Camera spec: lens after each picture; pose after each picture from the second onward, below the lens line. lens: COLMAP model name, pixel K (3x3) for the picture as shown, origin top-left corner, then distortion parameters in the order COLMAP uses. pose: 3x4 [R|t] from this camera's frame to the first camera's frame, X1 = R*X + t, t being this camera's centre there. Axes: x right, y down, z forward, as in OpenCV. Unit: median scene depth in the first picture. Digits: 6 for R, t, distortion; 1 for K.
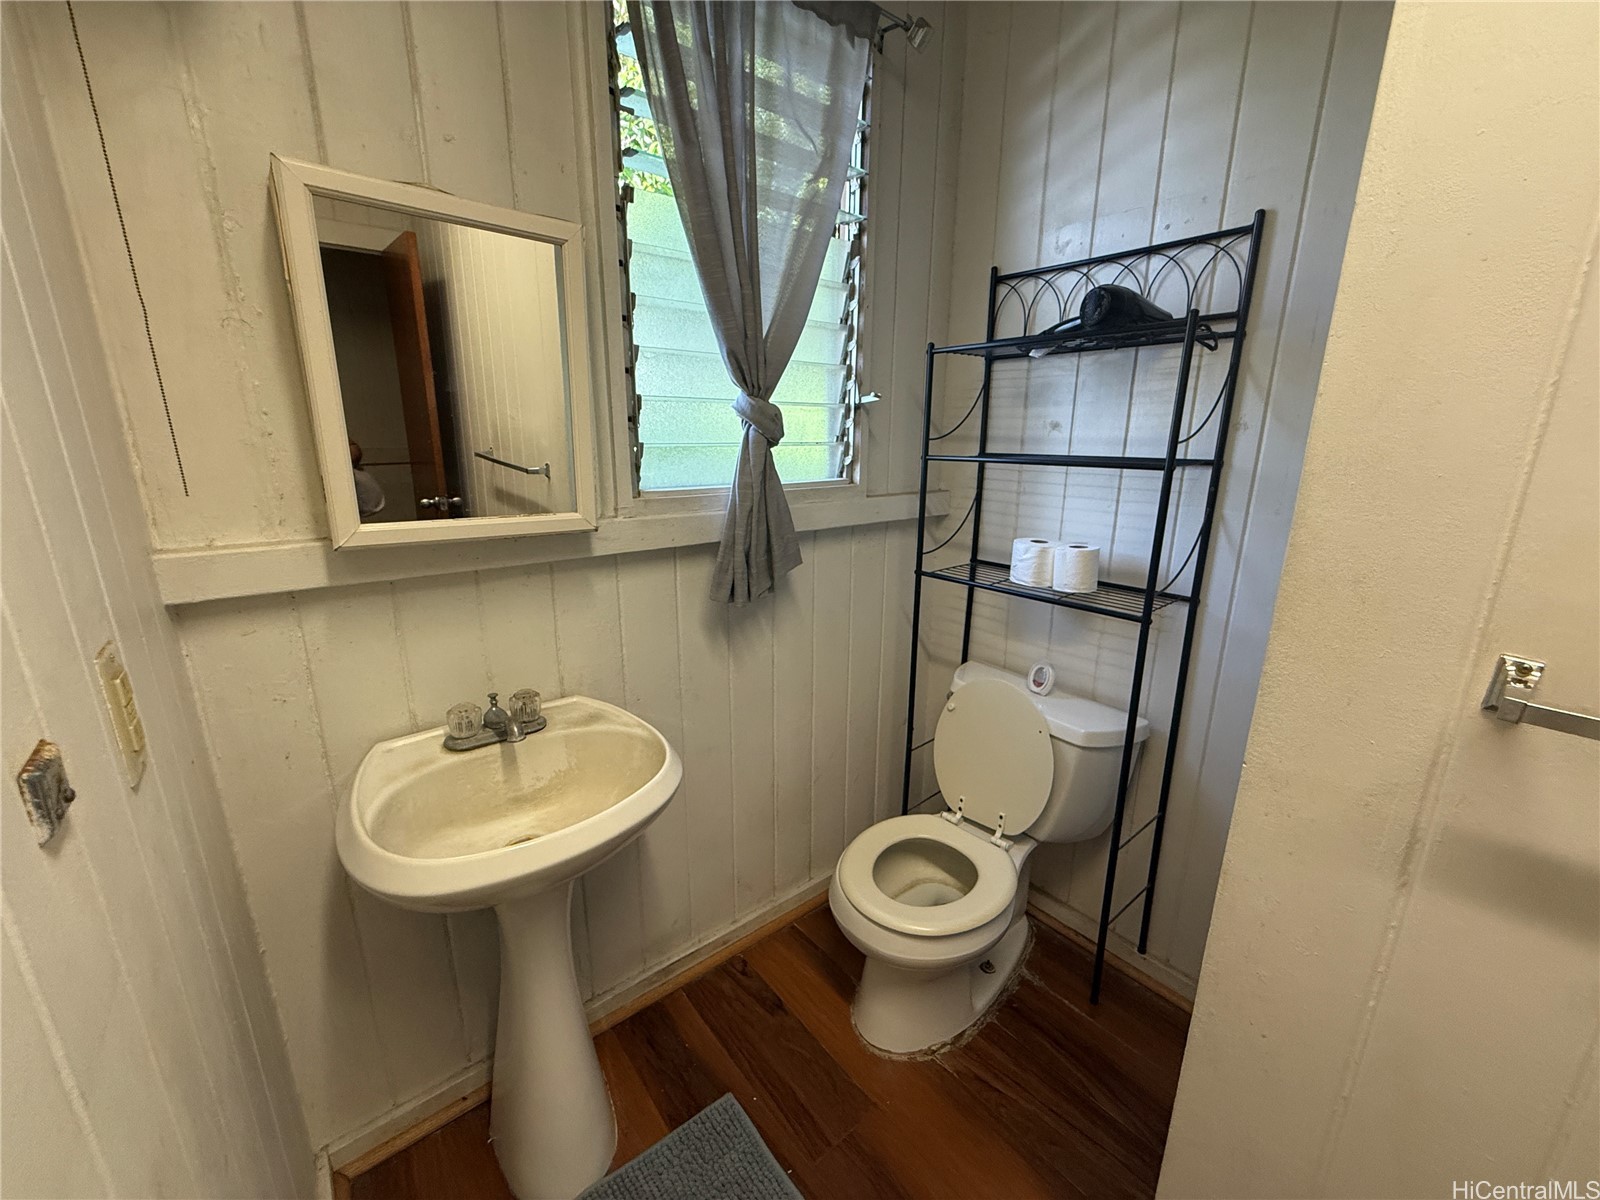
lens RADIAL K [[633.9, 0, 795.0], [0, 633.9, 601.7], [0, 0, 1]] dist [-0.002177, 0.000473]
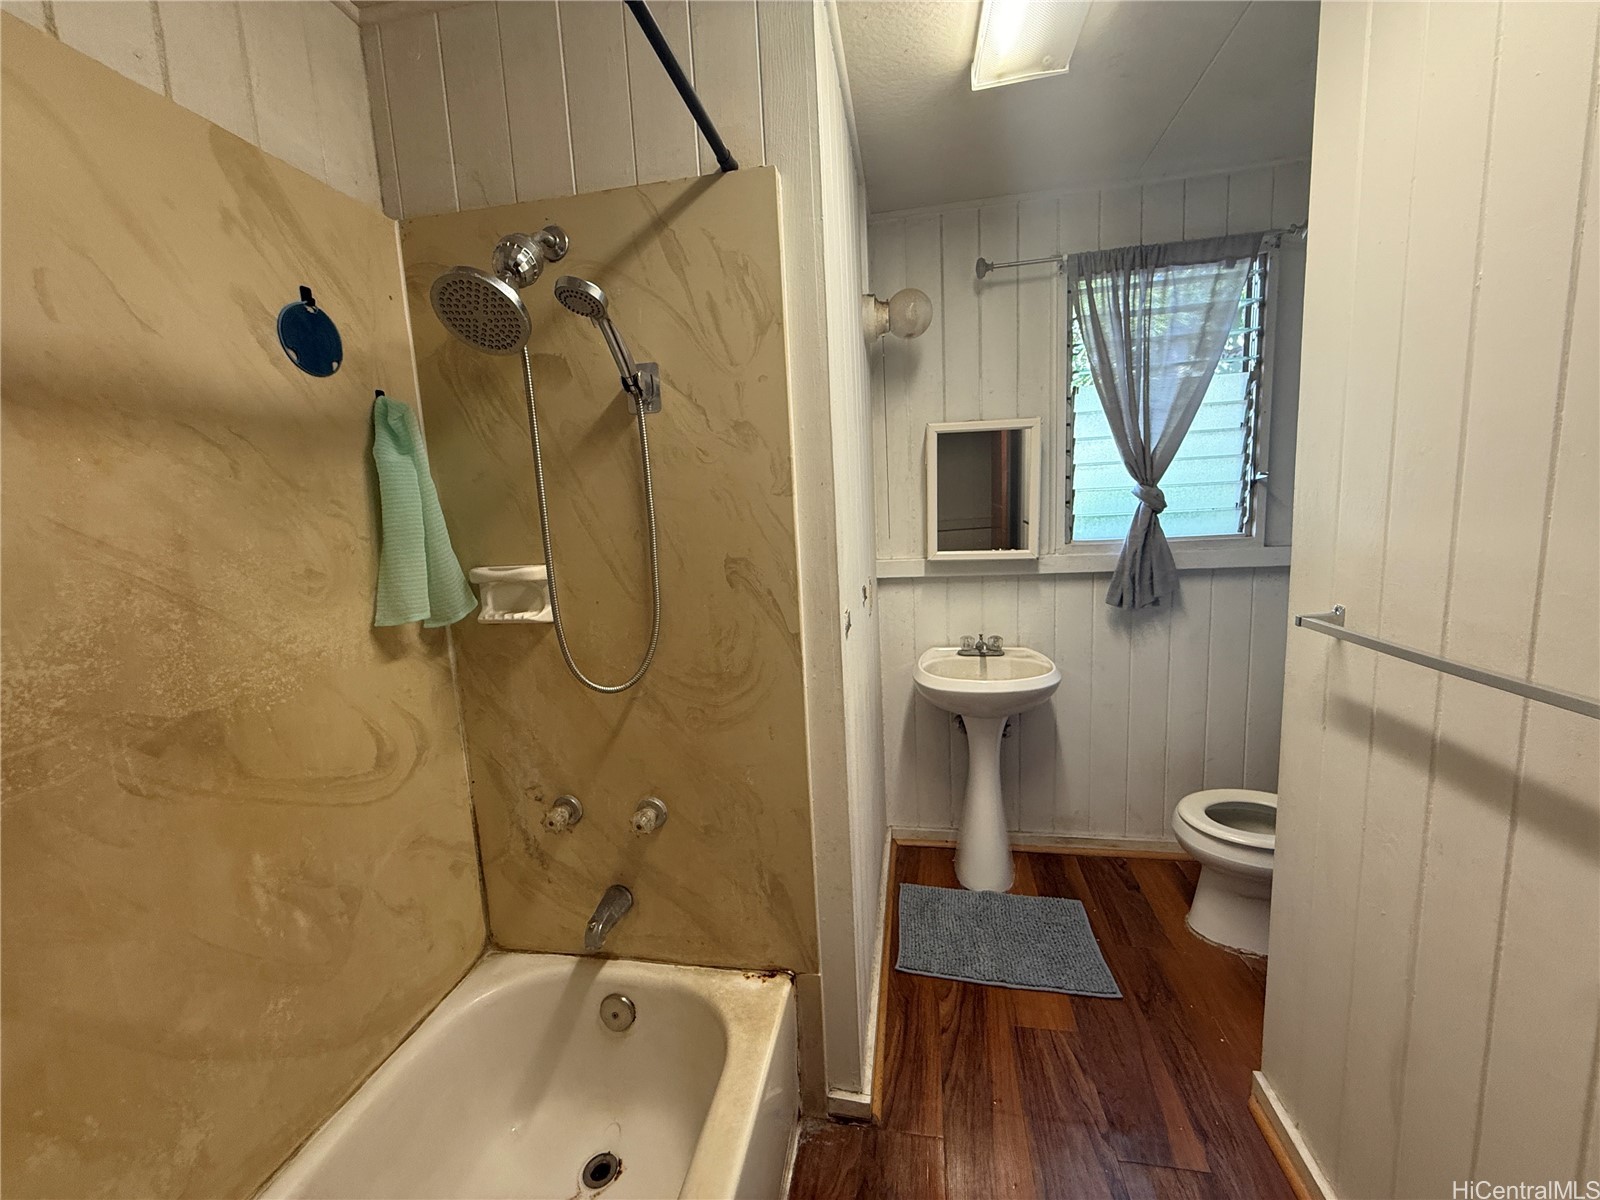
lens RADIAL K [[633.9, 0, 797.1], [0, 633.9, 596.8], [0, 0, 1]] dist [-0.002177, 0.000473]
pose [[0.642974, 0.070399, -0.762646, 0.637840], [-0.142911, 0.989306, -0.029164, 0.148896], [0.752437, 0.127742, 0.646159, -0.737016]]
